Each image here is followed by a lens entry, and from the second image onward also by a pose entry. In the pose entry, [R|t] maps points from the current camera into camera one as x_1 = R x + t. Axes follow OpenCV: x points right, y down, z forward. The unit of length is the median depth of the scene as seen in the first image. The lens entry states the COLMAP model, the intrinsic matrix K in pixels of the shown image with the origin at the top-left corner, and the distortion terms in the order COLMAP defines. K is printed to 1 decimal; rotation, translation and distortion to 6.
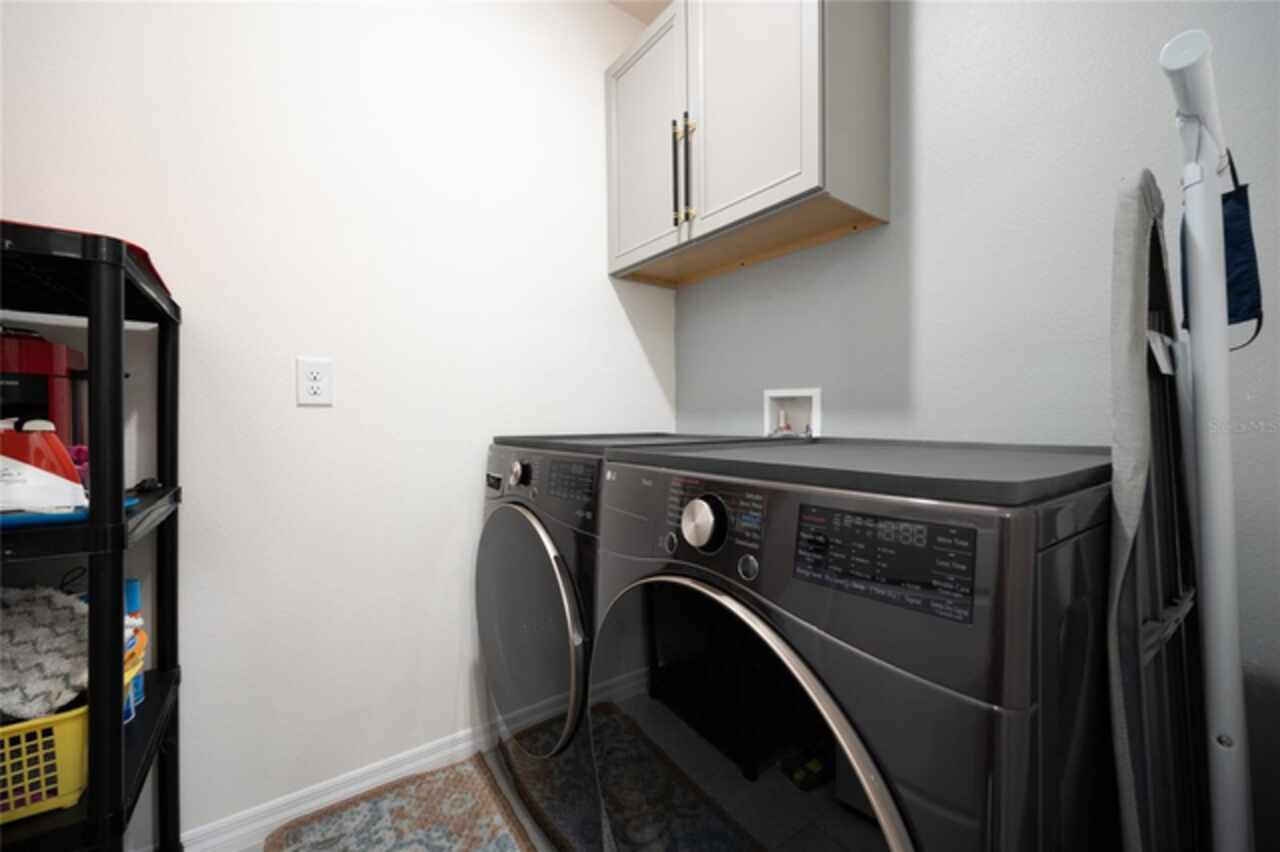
lens RADIAL K [[508.9, 0, 640.0], [0, 508.9, 426.0], [0, 0, 1]] dist [-0.064727, -0.000002]
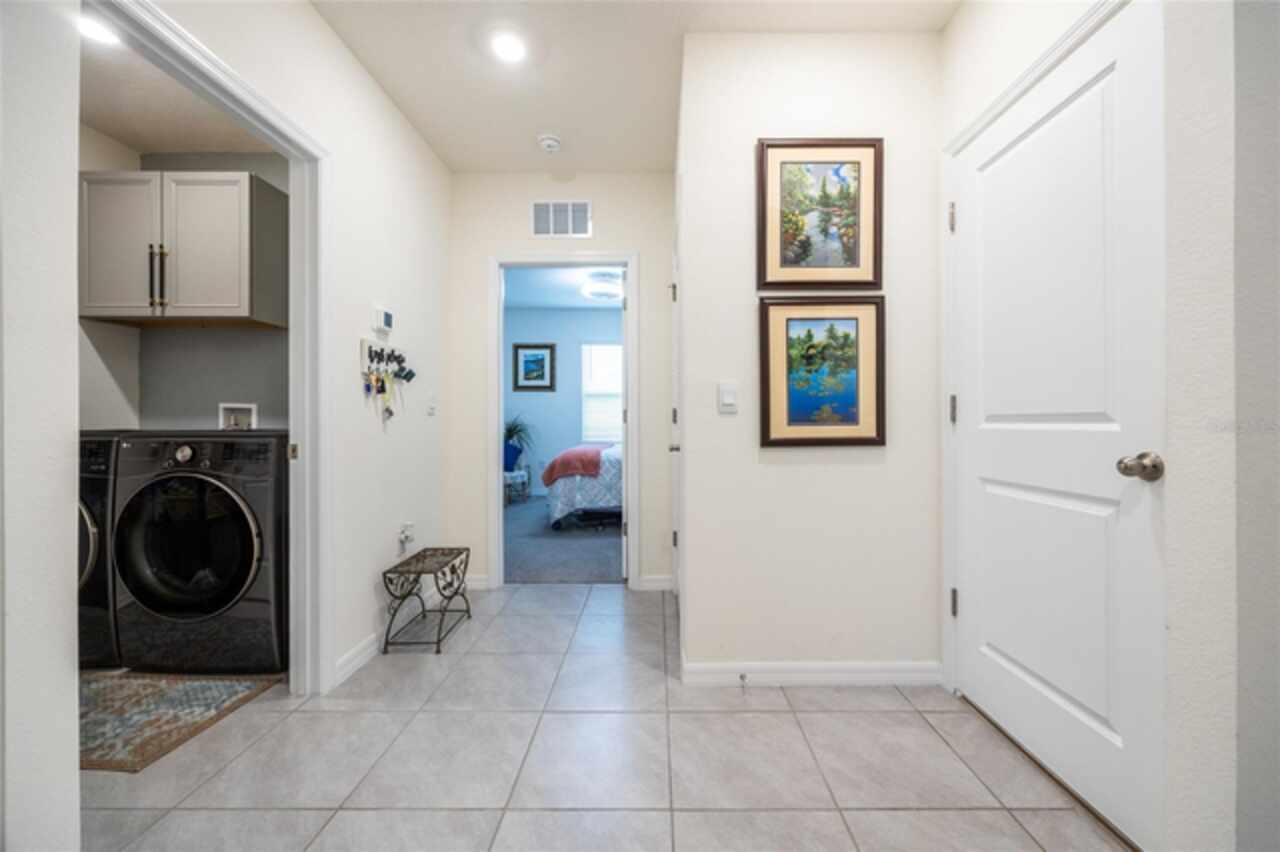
lens RADIAL K [[503.8, 0, 661.7], [0, 503.8, 422.7], [0, 0, 1]] dist [0.000727, -0.000008]
pose [[0.592362, -0.001278, 0.805671, -0.285090], [0.006905, 0.999970, -0.003491, 0.013828], [-0.805642, 0.007631, 0.592353, -1.418286]]
